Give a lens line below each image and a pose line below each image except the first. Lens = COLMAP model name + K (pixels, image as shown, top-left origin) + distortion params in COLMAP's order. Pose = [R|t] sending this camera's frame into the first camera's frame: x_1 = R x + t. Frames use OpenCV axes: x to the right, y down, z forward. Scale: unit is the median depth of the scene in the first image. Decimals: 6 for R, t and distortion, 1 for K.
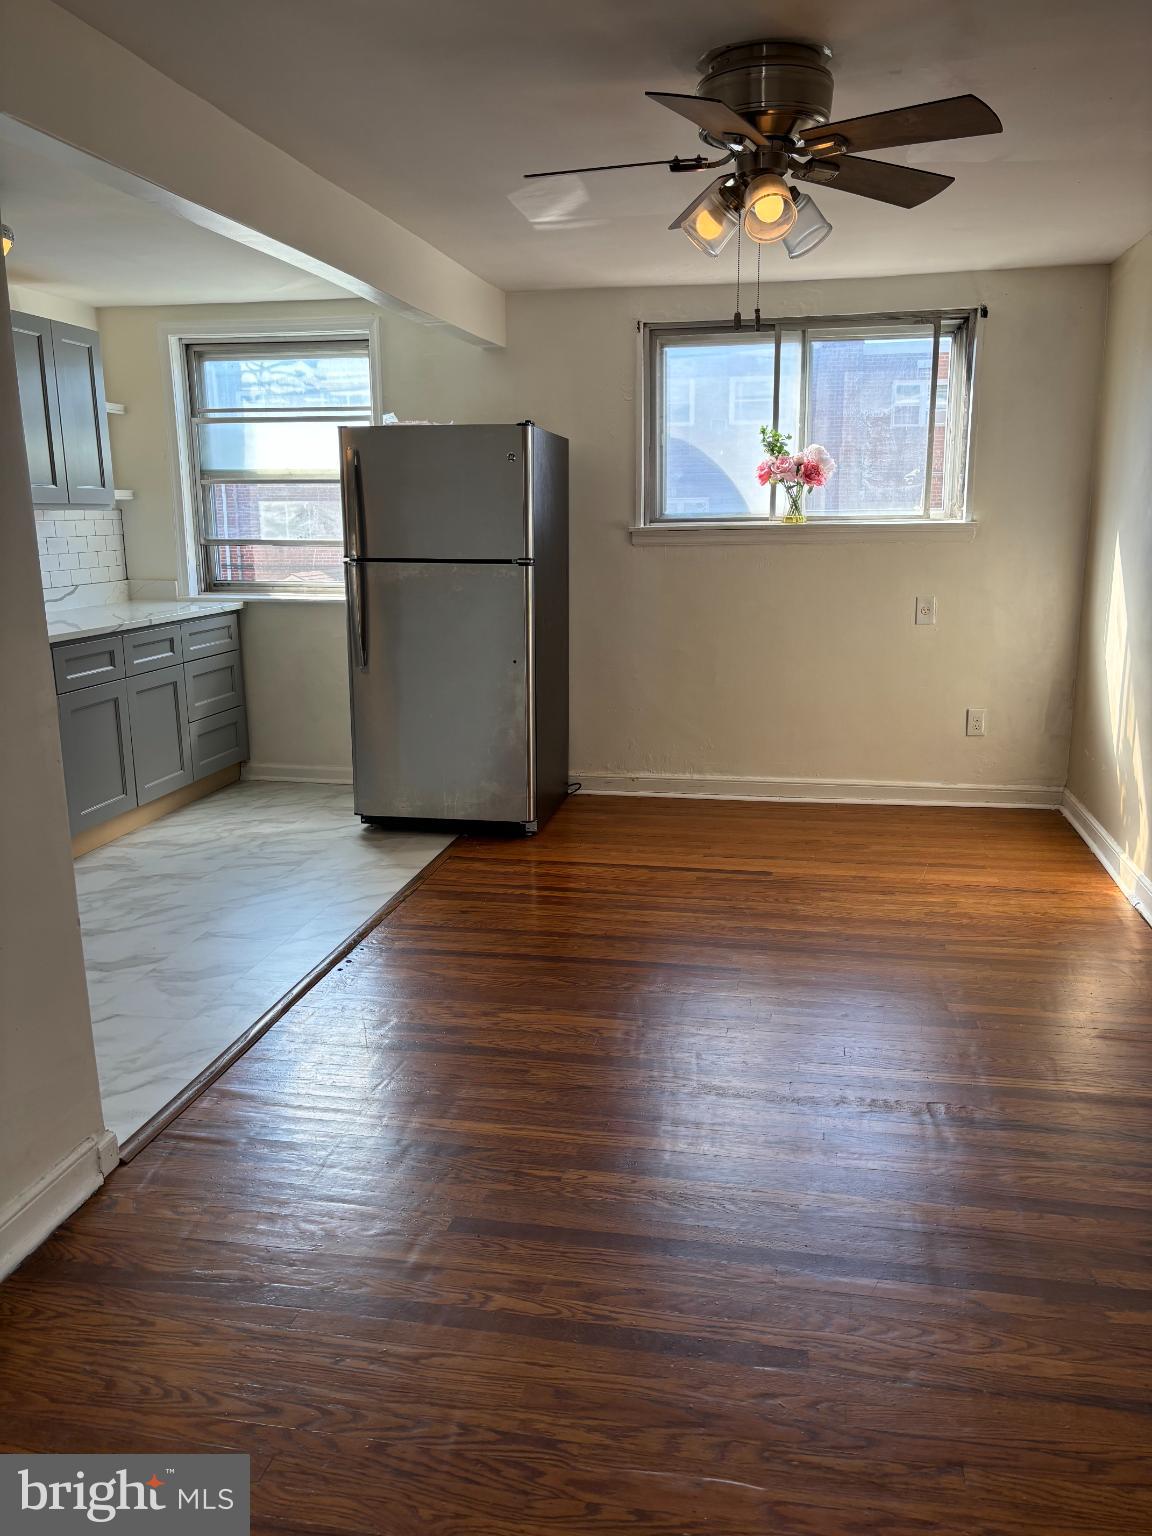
lens RADIAL K [[1163.3, 0, 580.8], [0, 1163.3, 768.1], [0, 0, 1]] dist [0.044357, -0.043490]
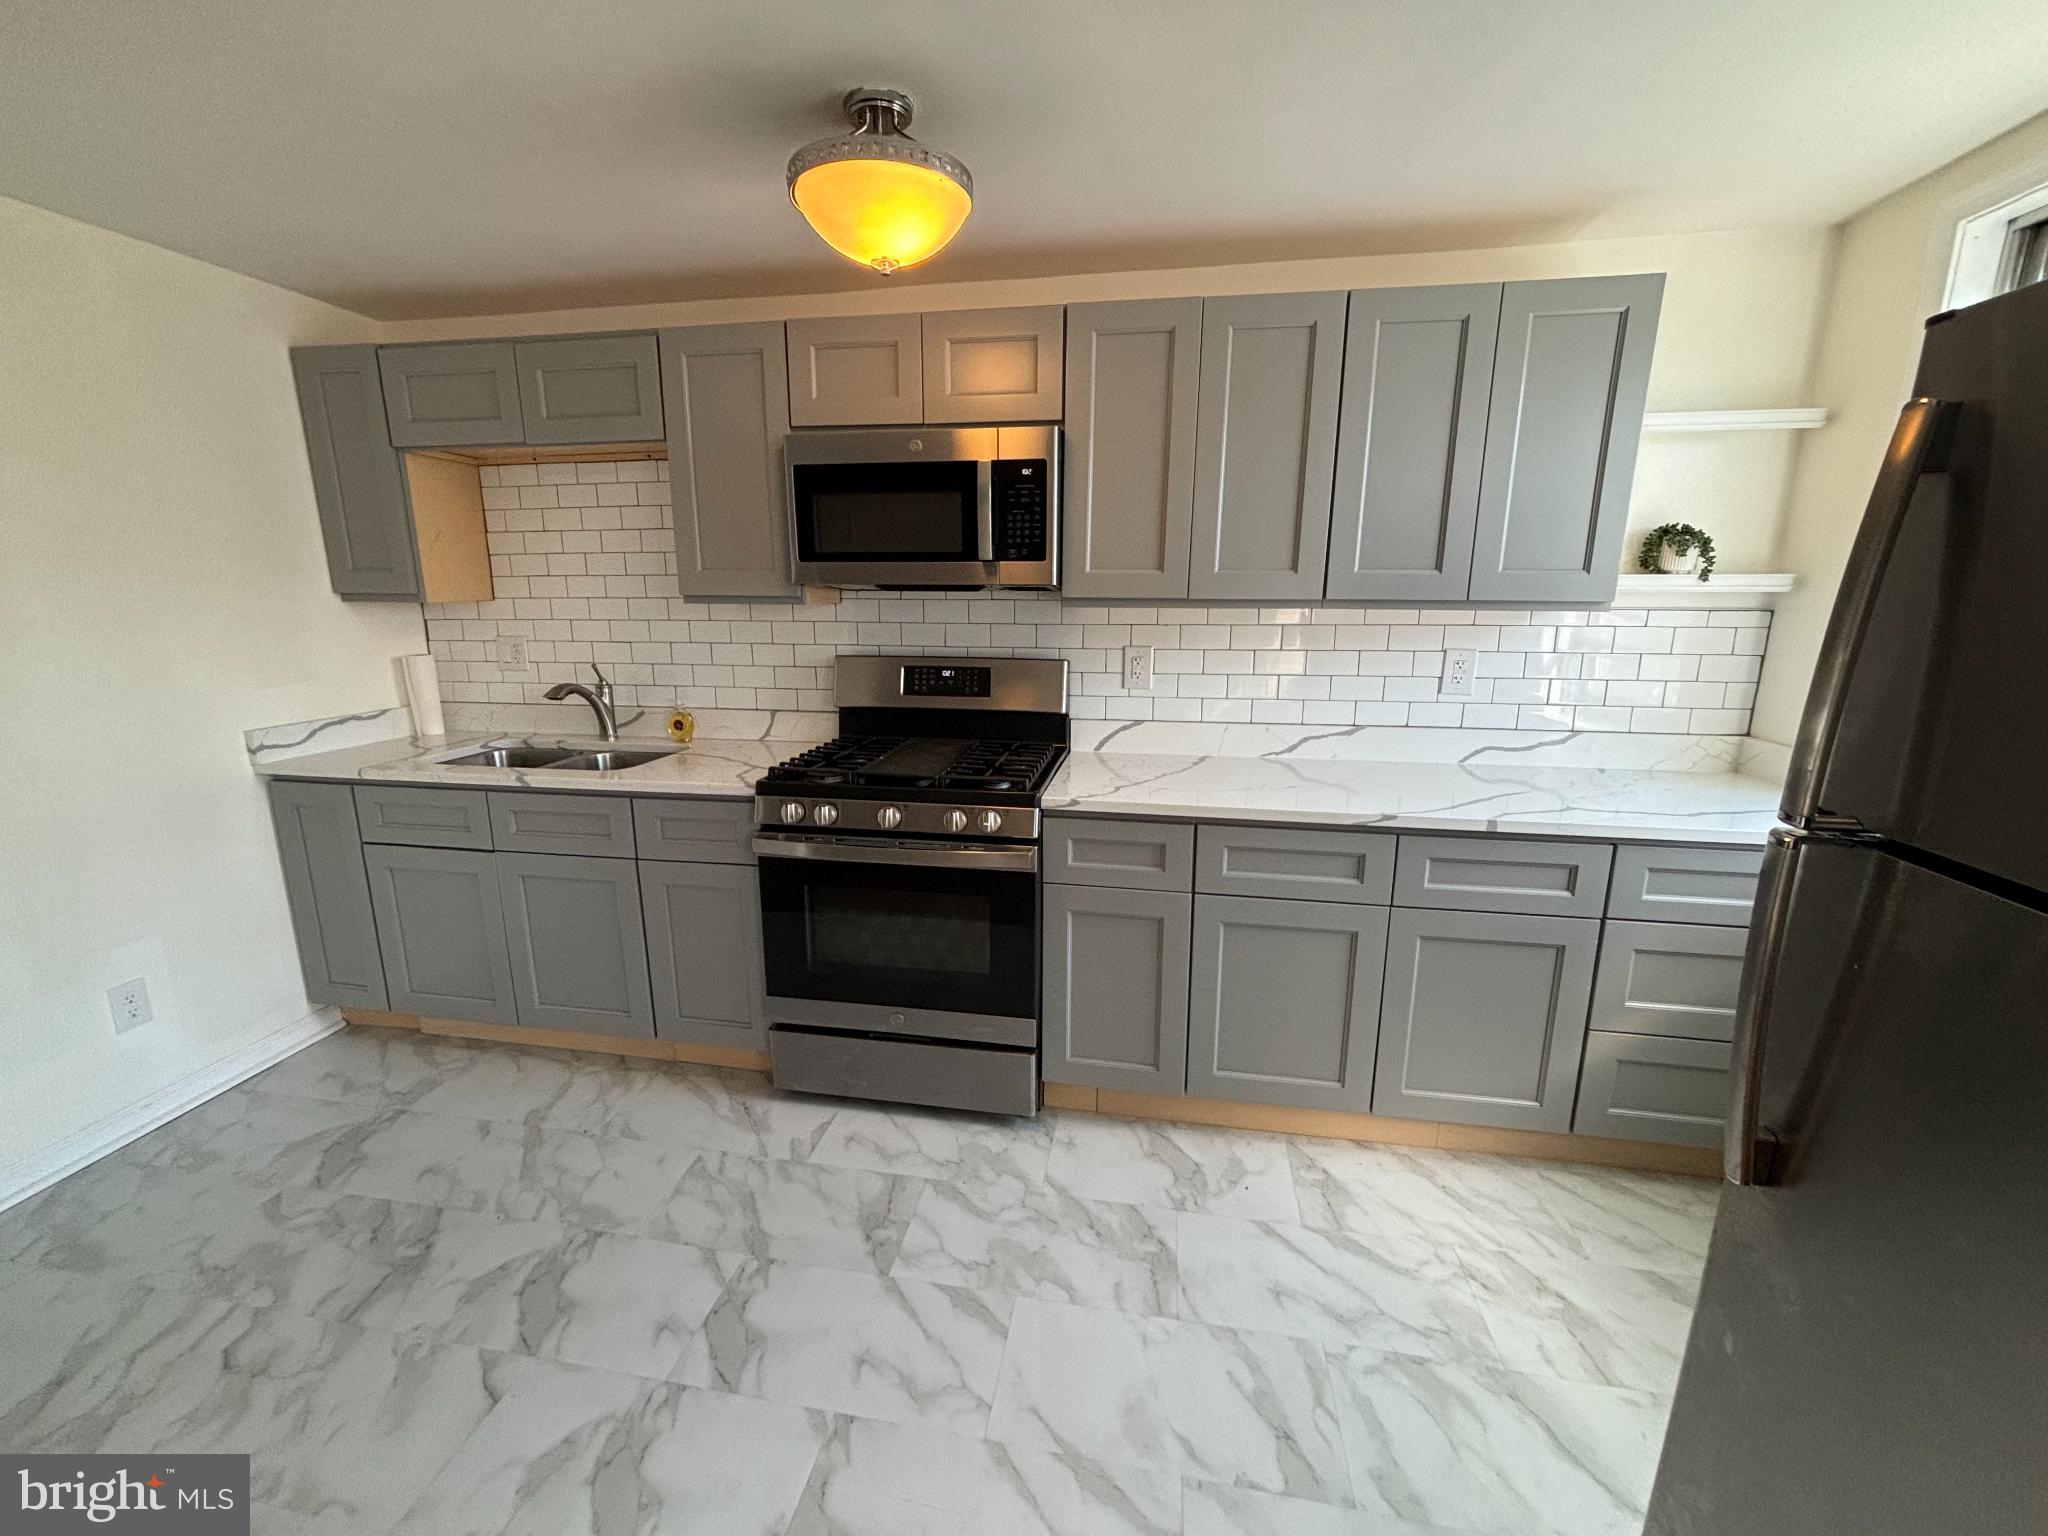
lens RADIAL K [[823.2, 0, 1017.3], [0, 823.2, 768.4], [0, 0, 1]] dist [-0.000822, -0.000201]
pose [[0.022189, 0.220222, -0.975197, -0.017323], [-0.219428, 0.952726, 0.210155, -0.182953], [0.975376, 0.209322, 0.069463, 0.770437]]
